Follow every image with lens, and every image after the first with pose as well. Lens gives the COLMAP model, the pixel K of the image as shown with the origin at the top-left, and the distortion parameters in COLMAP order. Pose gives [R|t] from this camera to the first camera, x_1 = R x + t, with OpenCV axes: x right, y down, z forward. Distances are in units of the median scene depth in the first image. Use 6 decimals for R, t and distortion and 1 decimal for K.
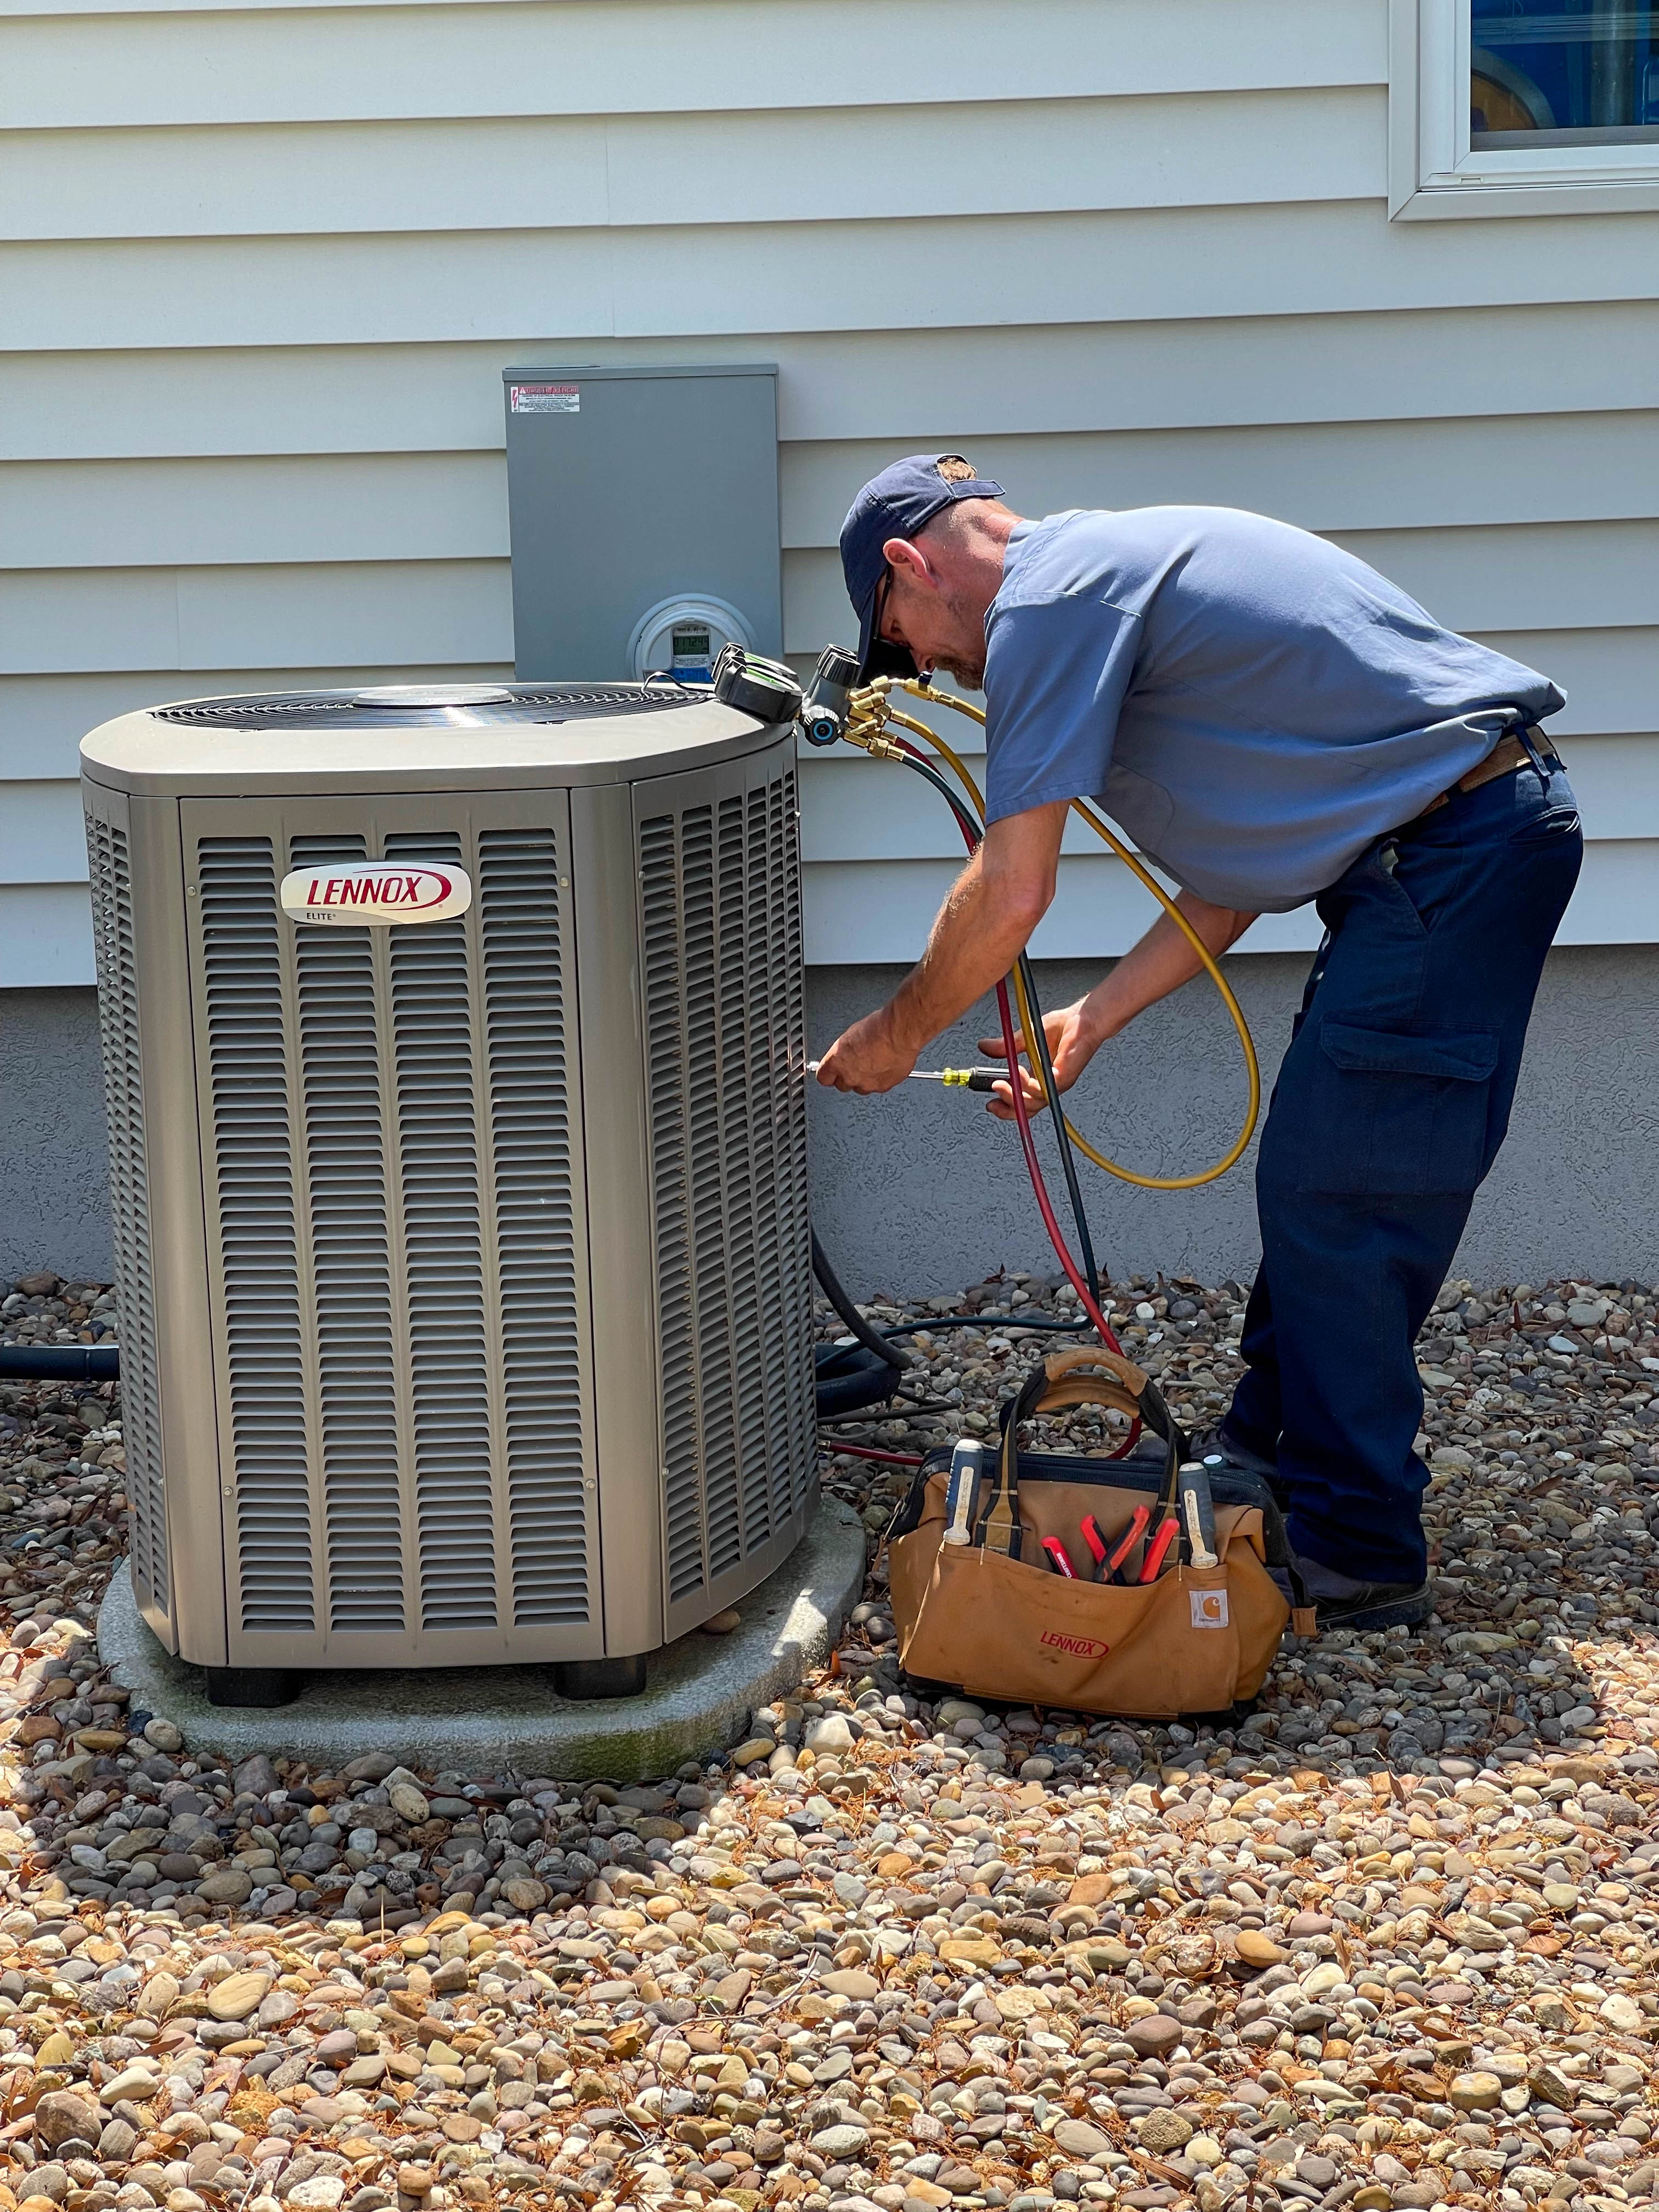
lens RADIAL K [[4143.2, 0, 808.2], [0, 4143.2, 1106.0], [0, 0, 1]] dist [0.238339, 0.000000]
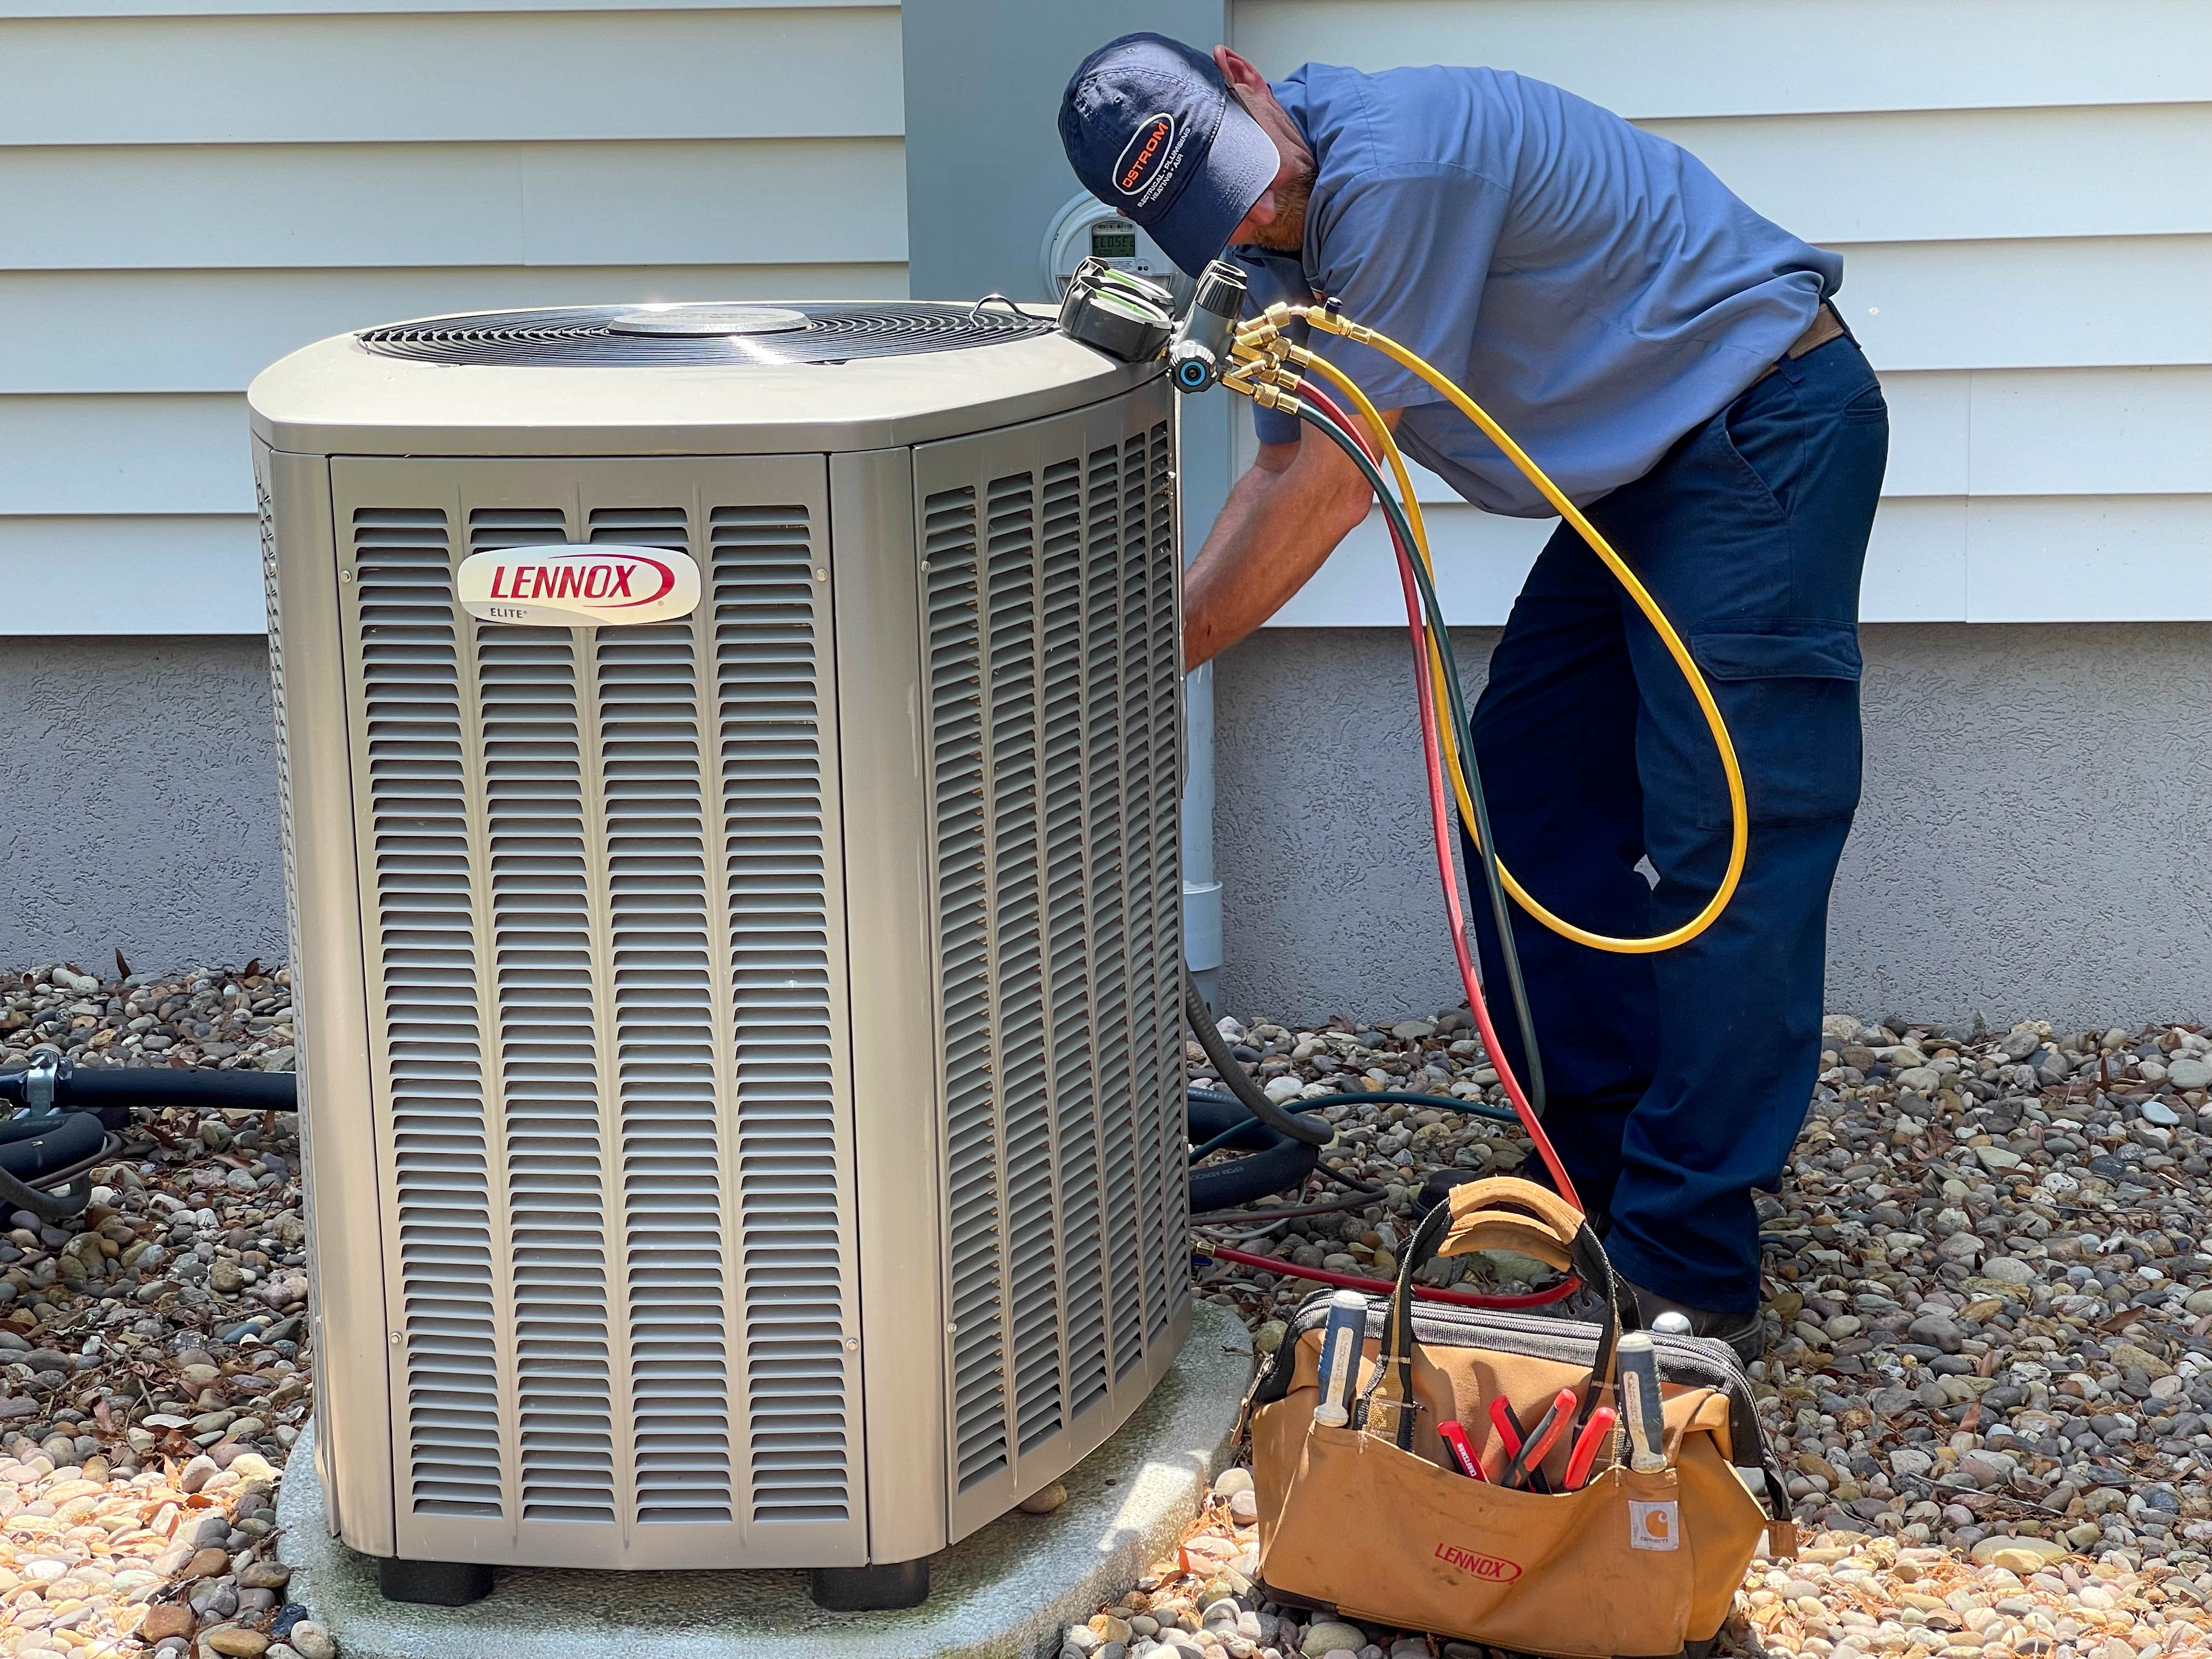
lens RADIAL K [[4143.2, 0, 1125.3], [0, 4143.2, 820.2], [0, 0, 1]] dist [0.238339, 0.000000]
pose [[0.996764, 0.023863, -0.076764, 0.054430], [-0.021008, 0.999065, 0.037787, -0.036572], [0.077594, -0.036052, 0.996333, 0.221087]]
